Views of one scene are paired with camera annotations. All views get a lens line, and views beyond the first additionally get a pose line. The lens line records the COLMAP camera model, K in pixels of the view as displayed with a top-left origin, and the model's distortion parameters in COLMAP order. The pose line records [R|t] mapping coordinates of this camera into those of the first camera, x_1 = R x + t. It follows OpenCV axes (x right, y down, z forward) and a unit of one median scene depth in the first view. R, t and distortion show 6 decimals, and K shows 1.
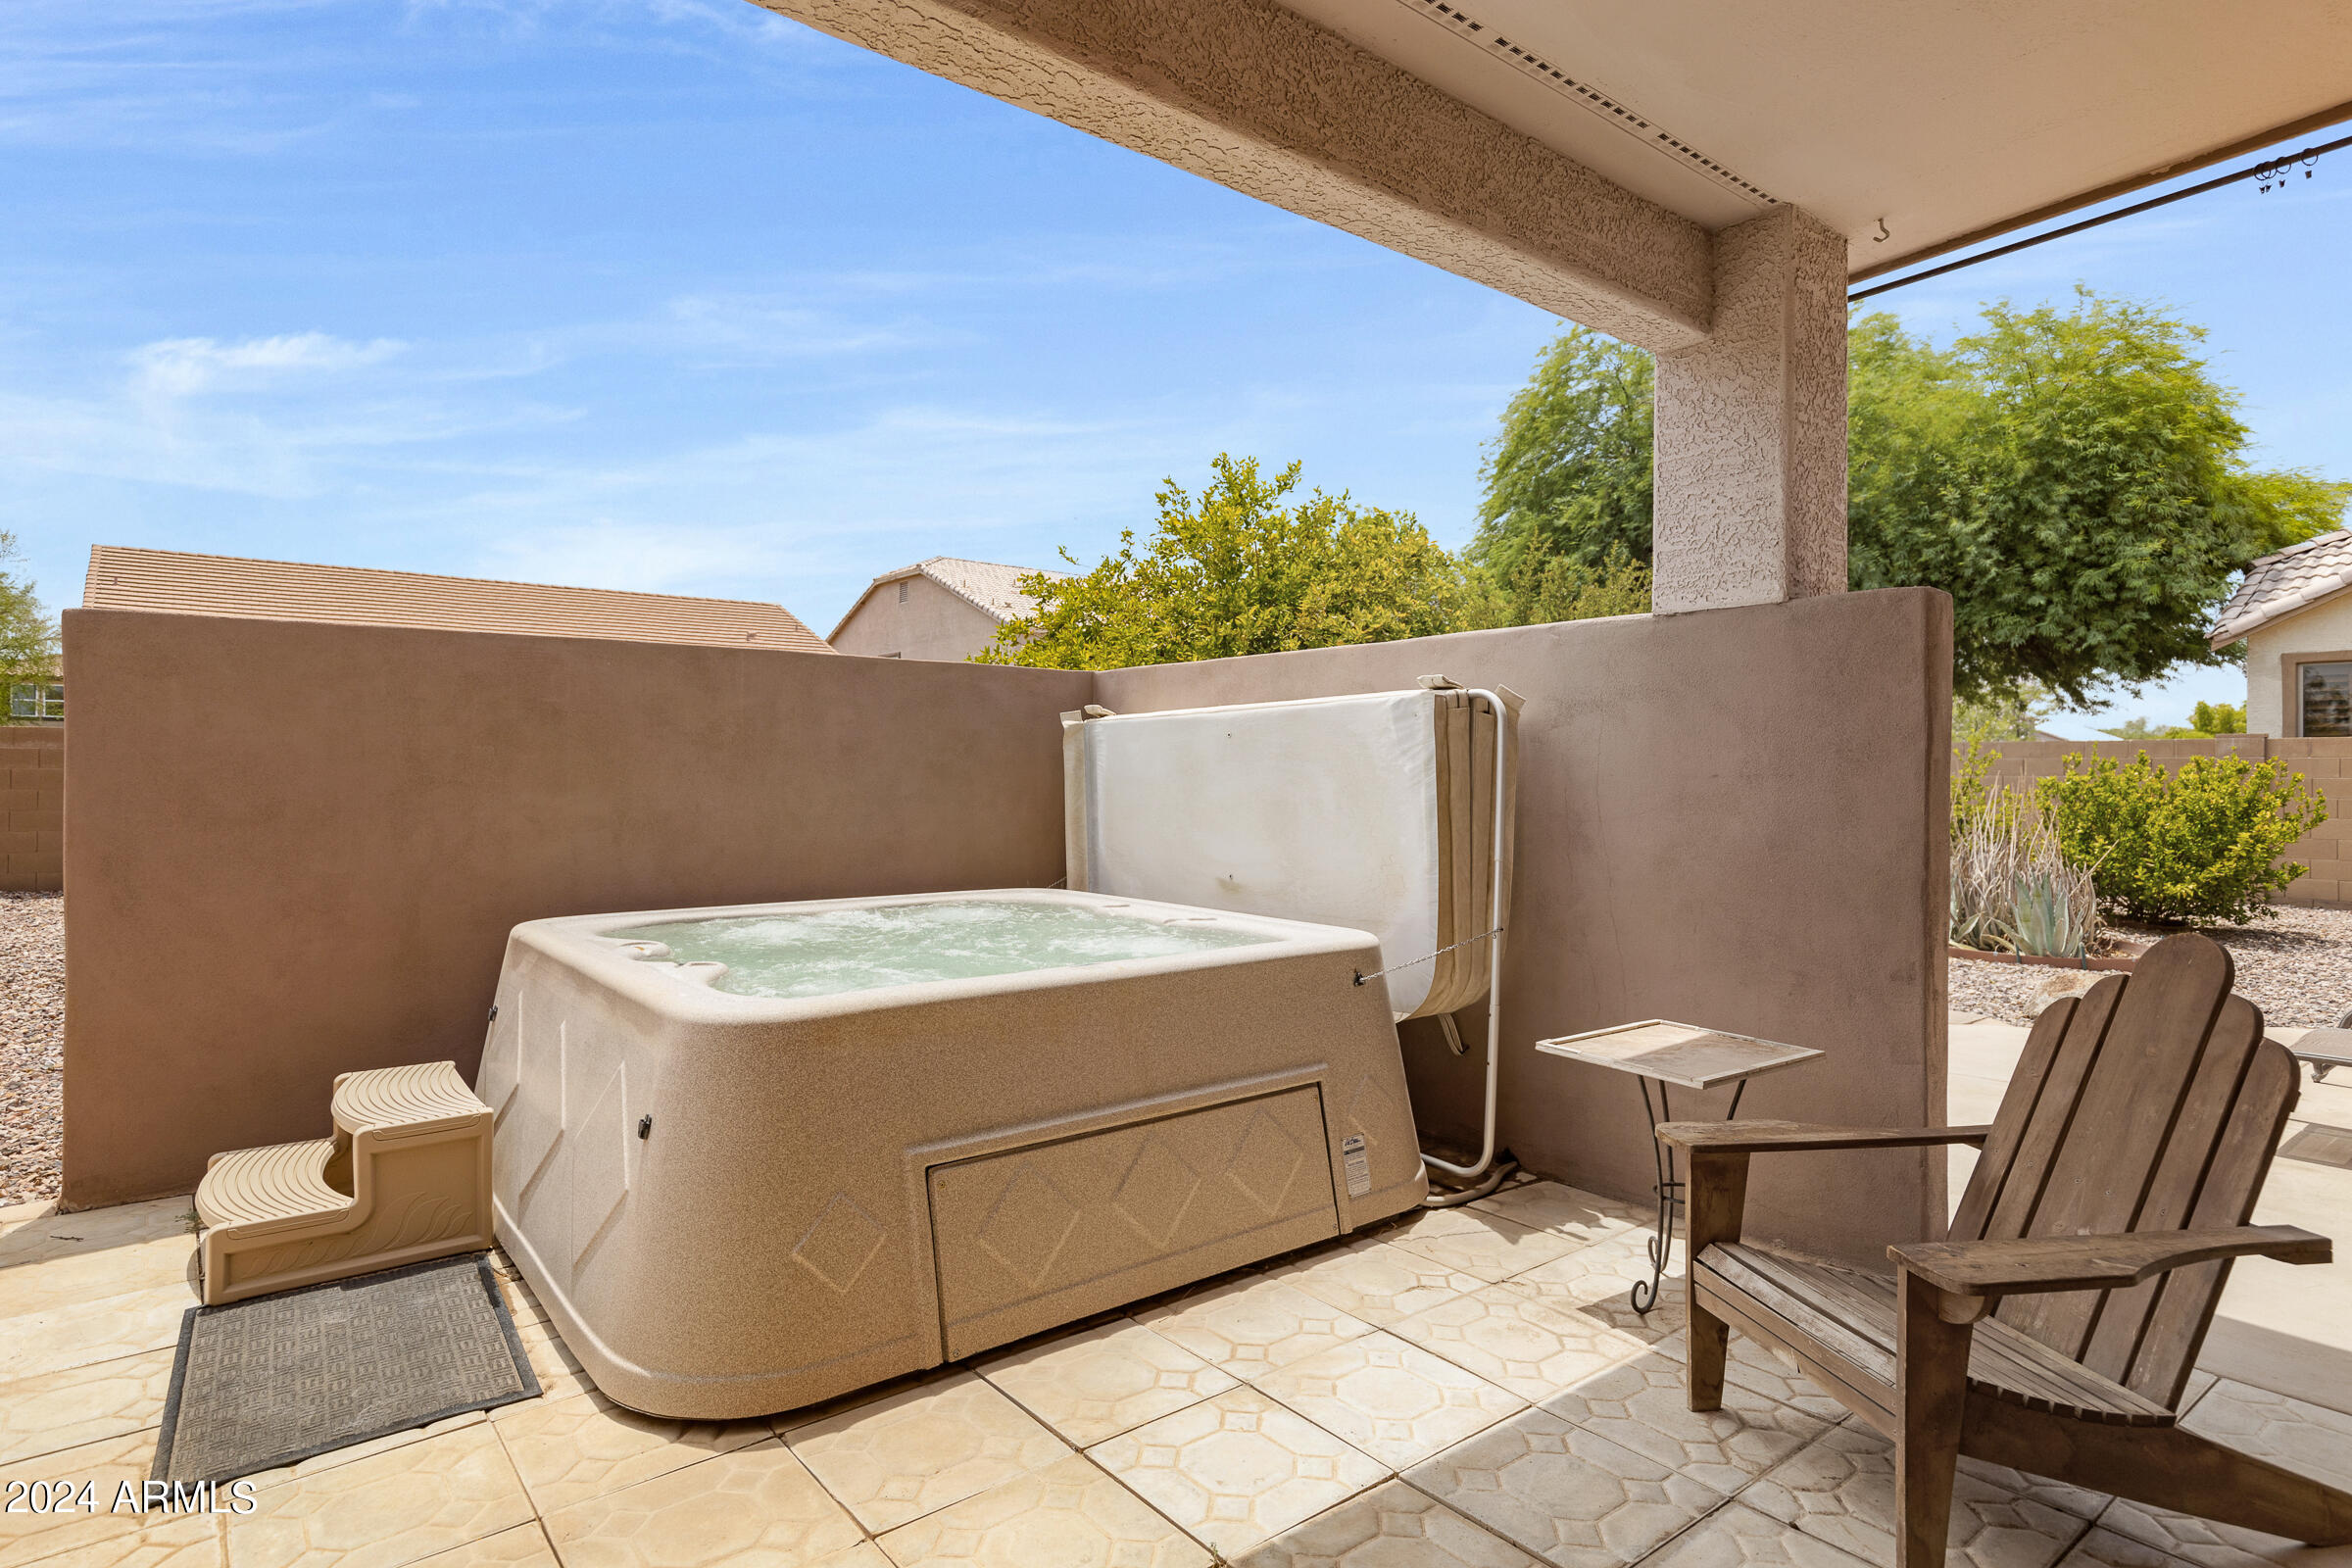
lens RADIAL K [[1274.9, 0, 1218.5], [0, 1274.9, 763.1], [0, 0, 1]] dist [0.017517, 0.001044]
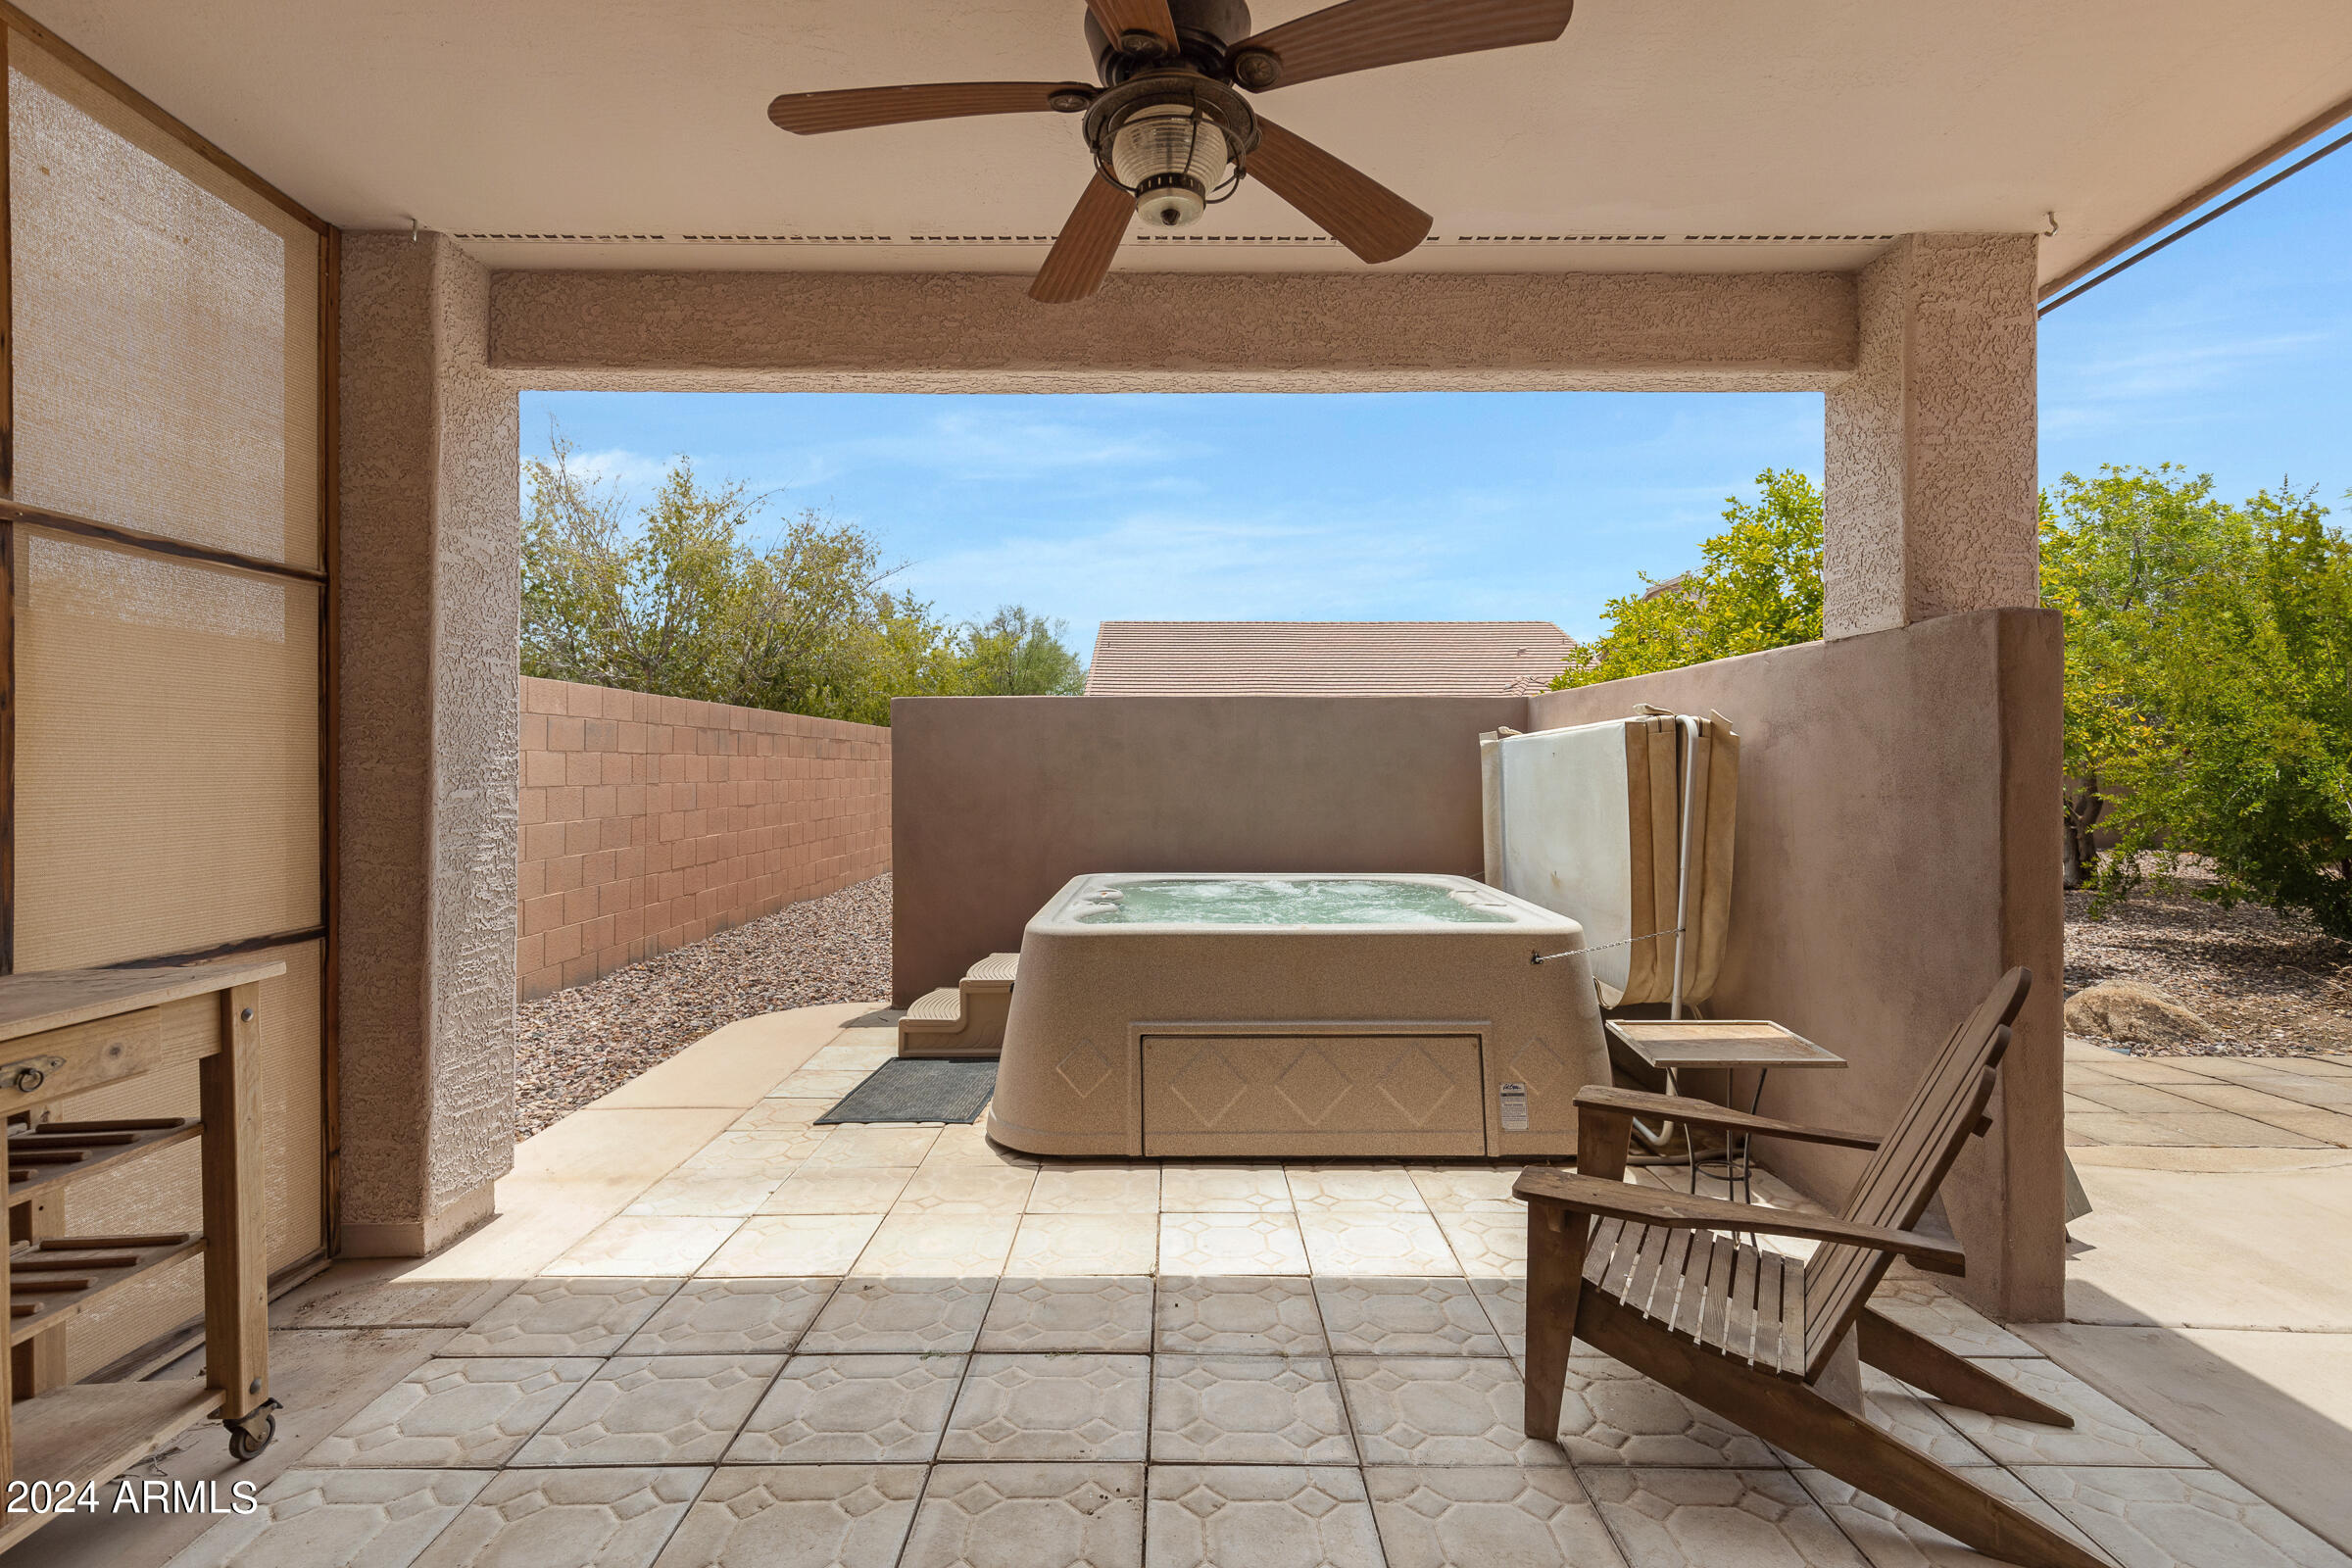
lens RADIAL K [[1131.9, 0, 1141.8], [0, 1131.9, 757.8], [0, 0, 1]] dist [0.011478, -0.000589]
pose [[0.768727, -0.009842, -0.639501, 0.548481], [0.007917, 0.999951, -0.005872, -0.021131], [0.639528, -0.000549, 0.768768, -0.080633]]
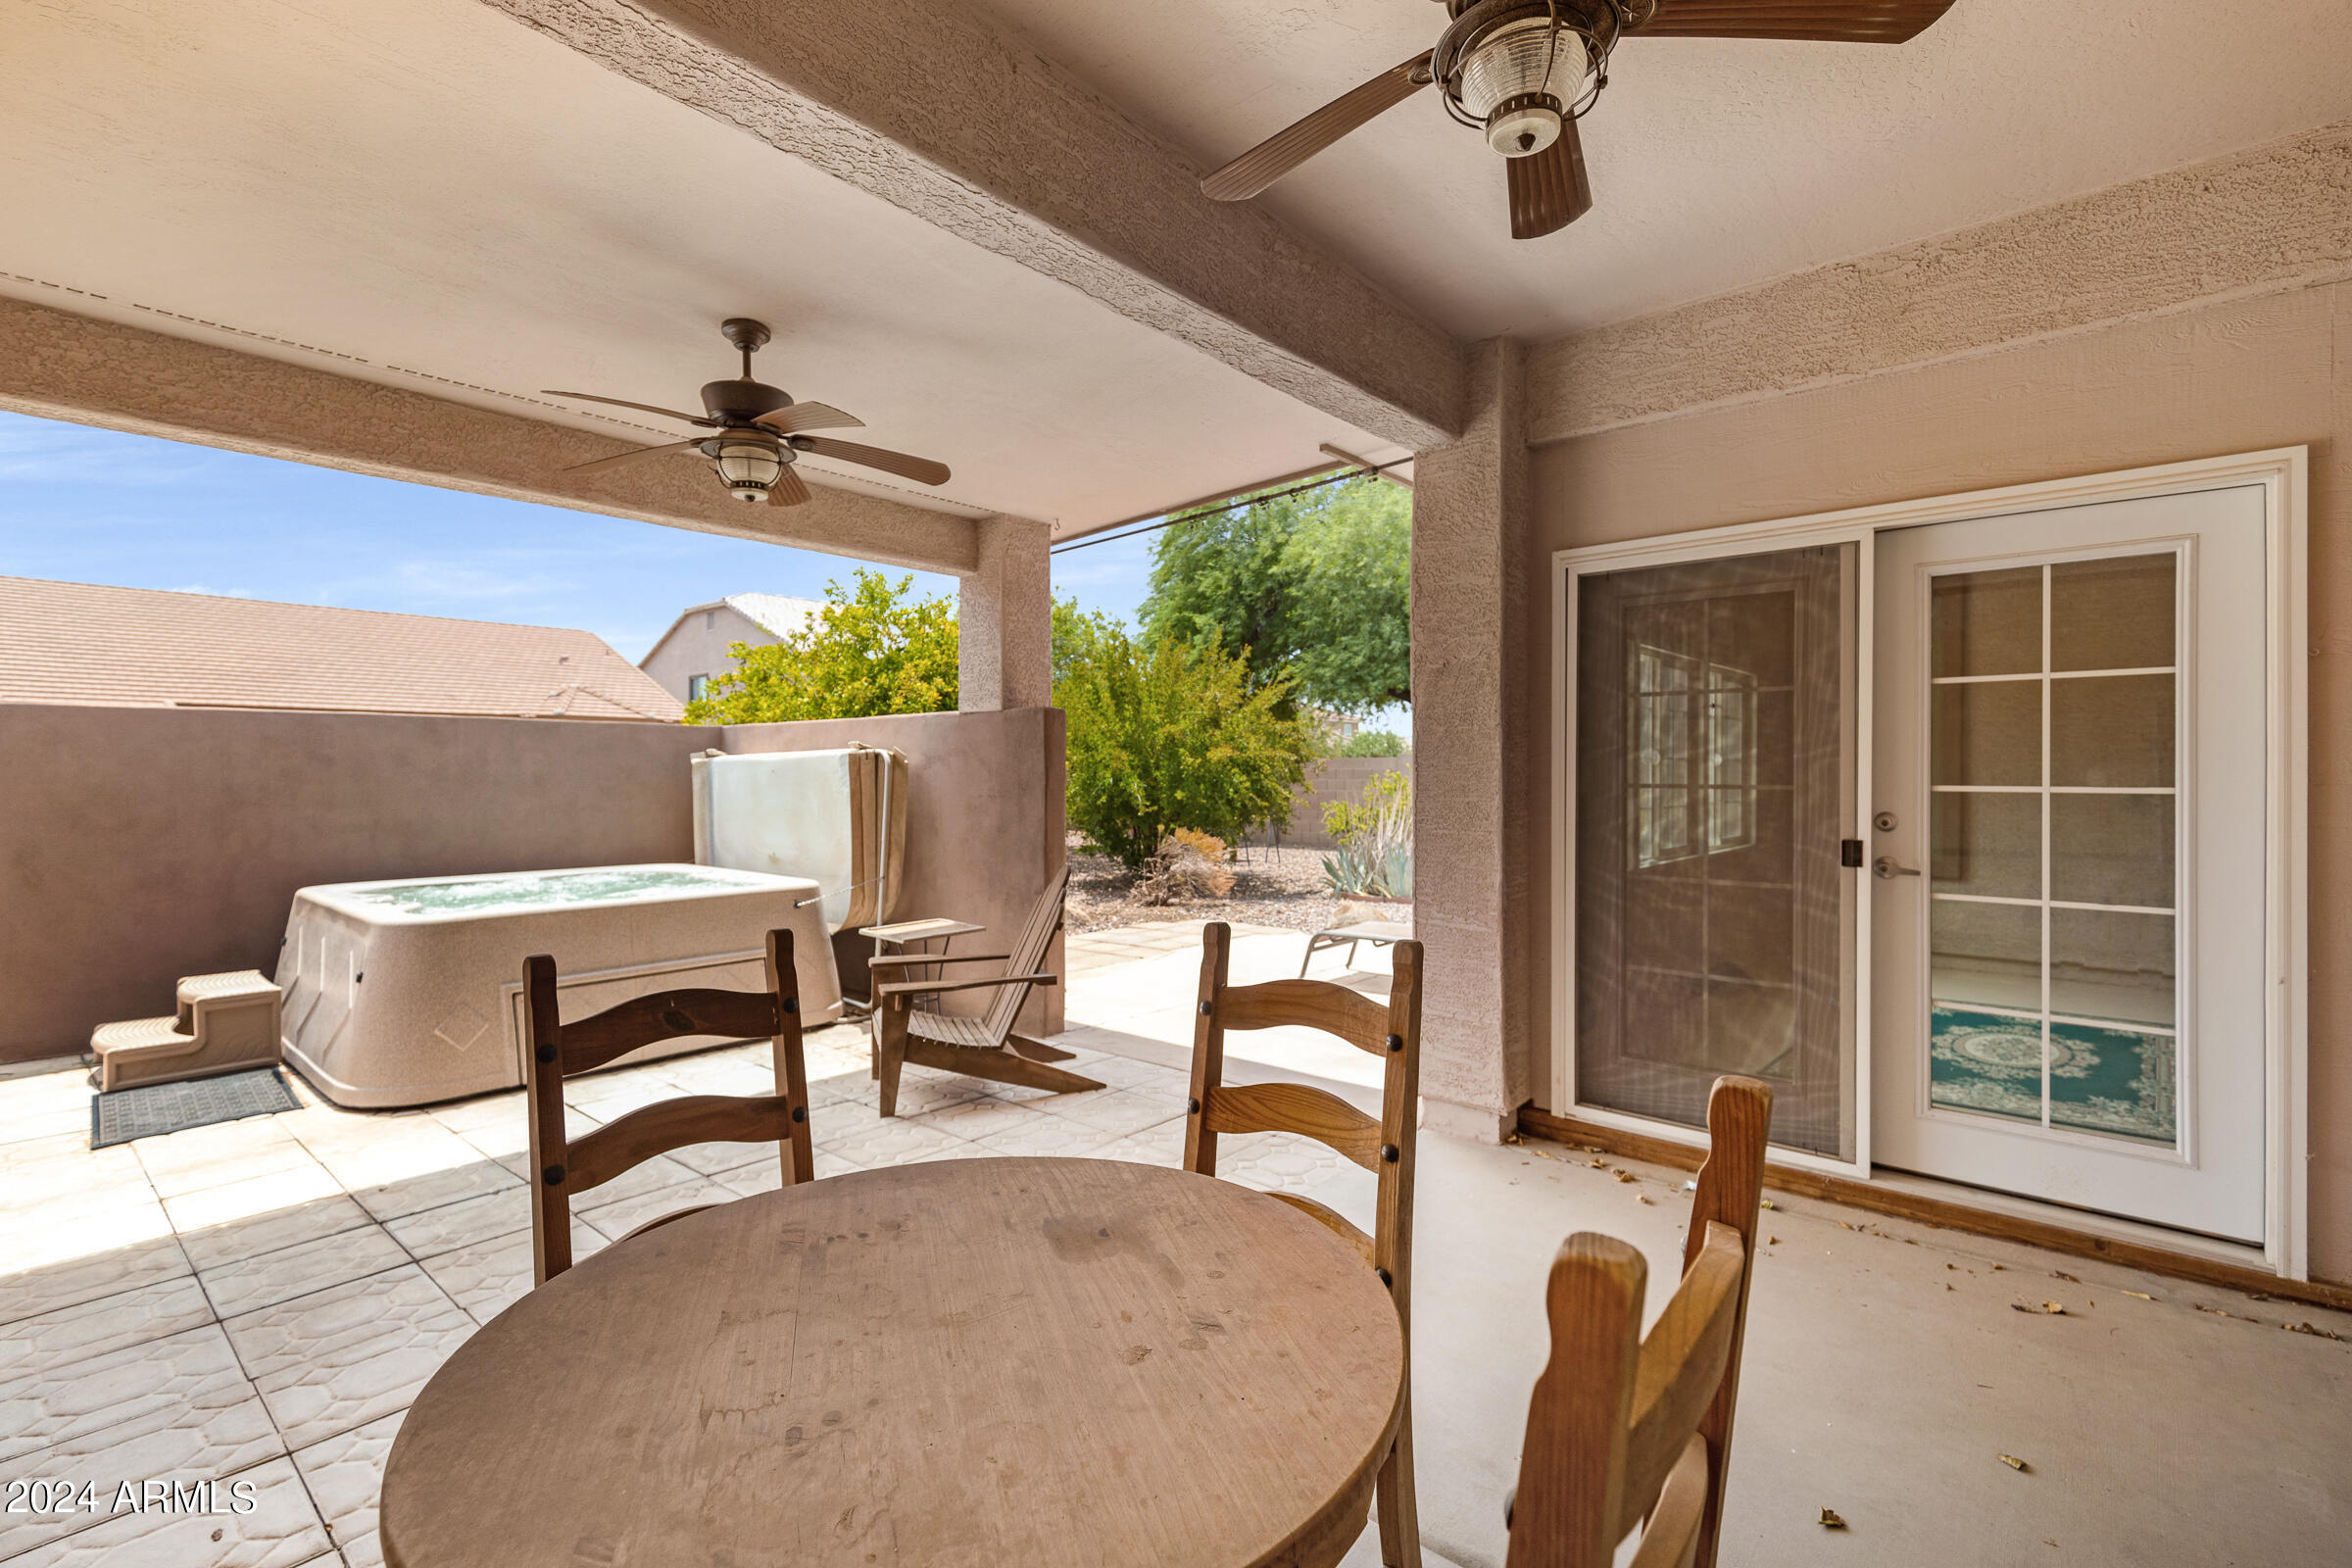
lens RADIAL K [[1062.2, 0, 1168.0], [0, 1062.2, 774.7], [0, 0, 1]] dist [0.018762, -0.000105]
pose [[0.987916, -0.006468, 0.154856, 0.437163], [0.005252, 0.999952, 0.008261, -0.036707], [-0.154902, -0.007347, 0.987903, -0.691103]]
